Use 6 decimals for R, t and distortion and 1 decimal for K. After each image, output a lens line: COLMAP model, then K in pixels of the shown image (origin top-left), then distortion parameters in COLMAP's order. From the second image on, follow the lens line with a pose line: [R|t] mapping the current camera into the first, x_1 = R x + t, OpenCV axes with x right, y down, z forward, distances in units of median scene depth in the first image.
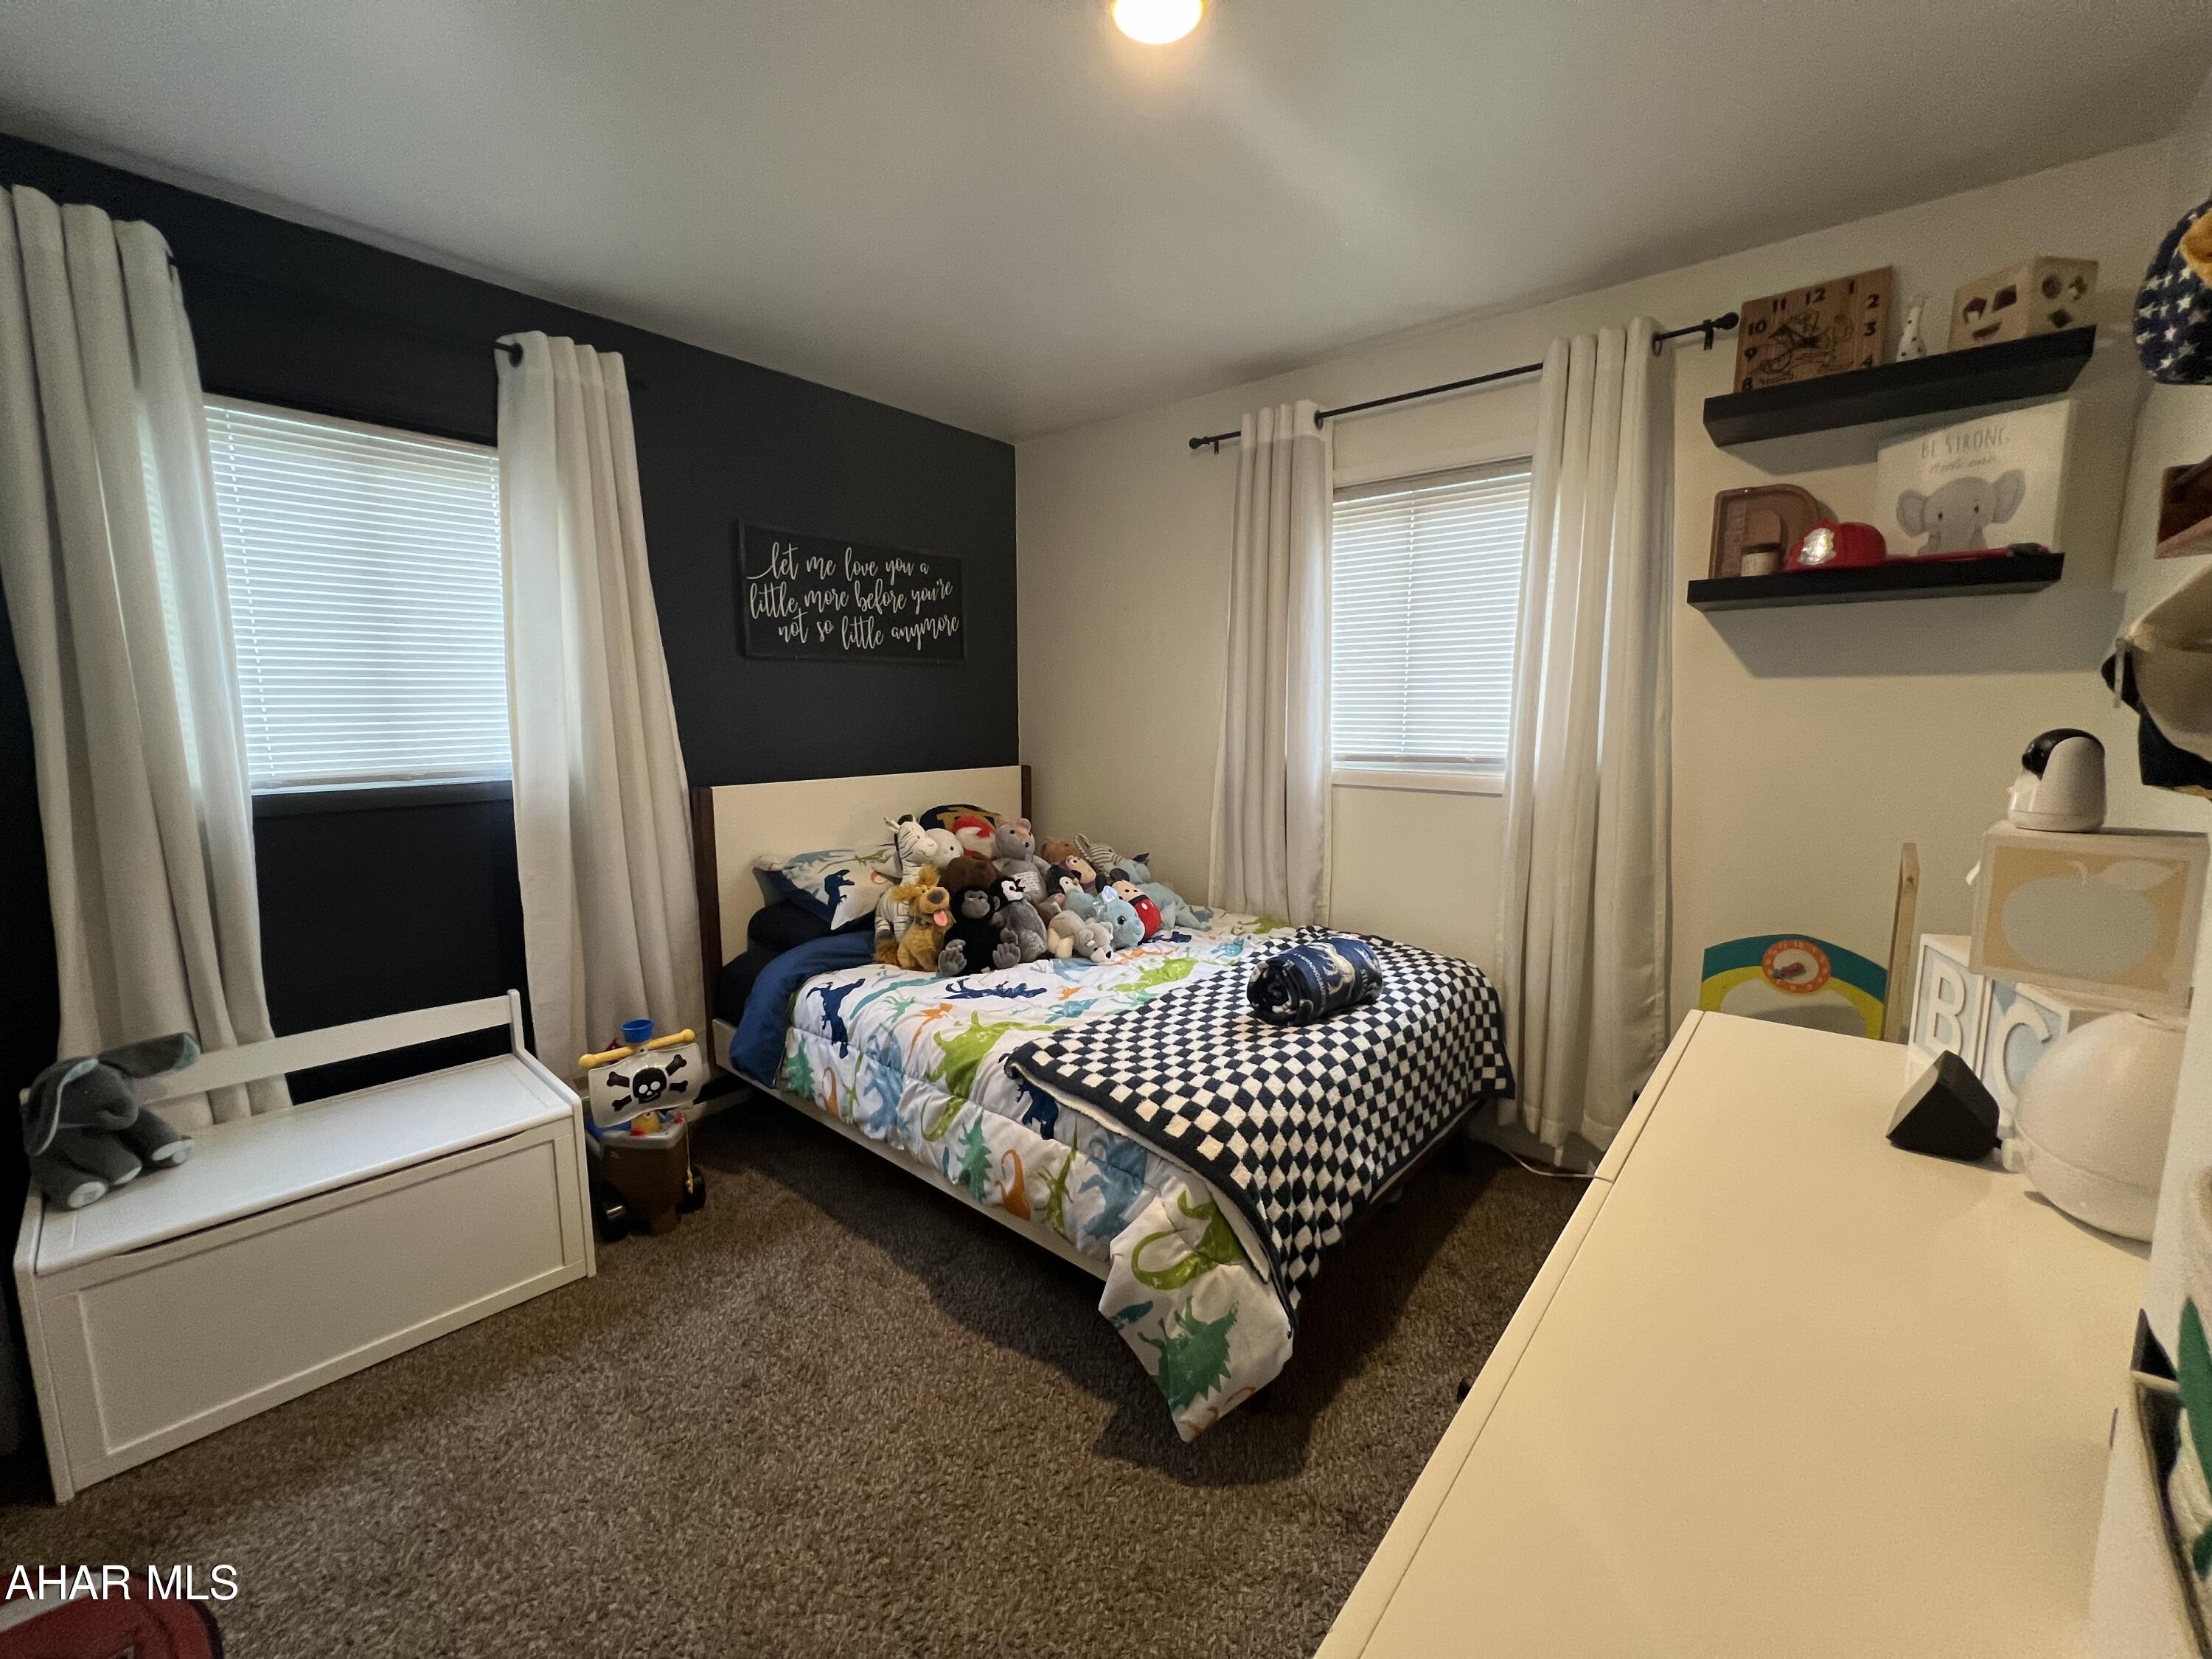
lens RADIAL K [[885.7, 0, 1106.1], [0, 885.7, 828.3], [0, 0, 1]] dist [-0.000850, 0.000131]
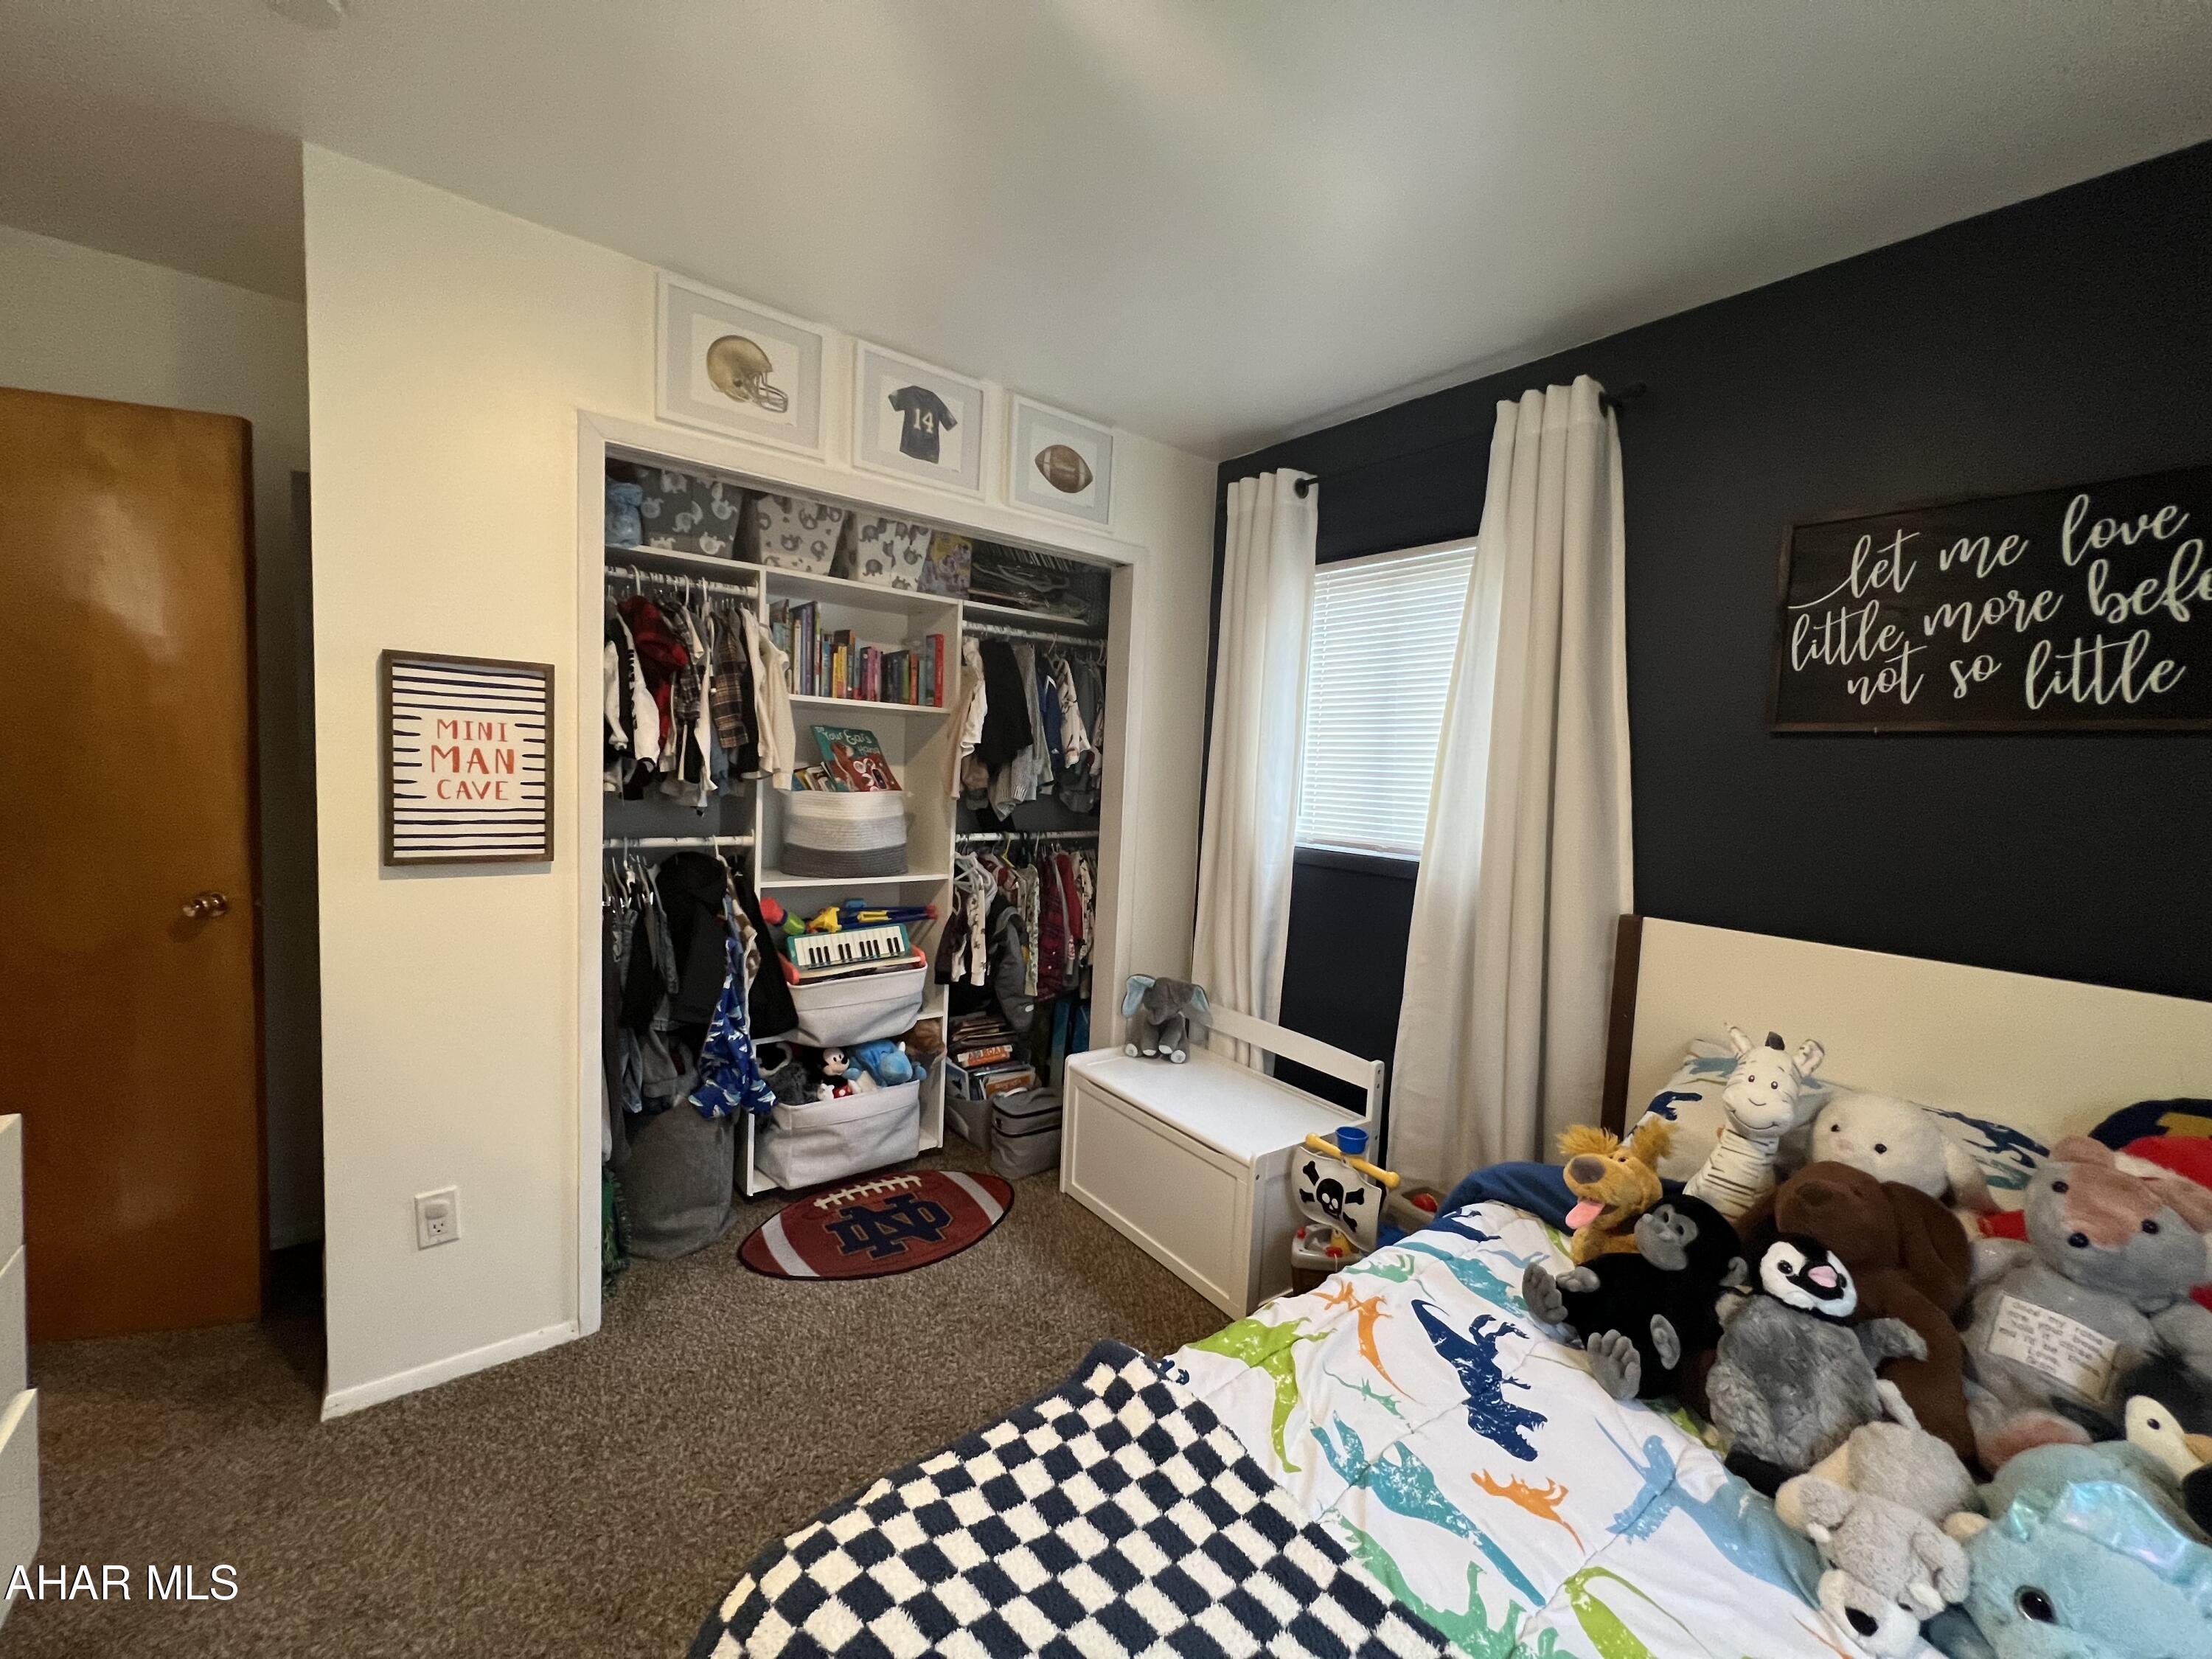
lens RADIAL K [[885.7, 0, 1106.1], [0, 885.7, 828.3], [0, 0, 1]] dist [-0.000850, 0.000131]
pose [[-0.202054, 0.062553, -0.977375, 0.389503], [-0.179476, 0.978693, 0.099741, -0.130319], [0.962789, 0.195569, -0.186523, 0.839465]]
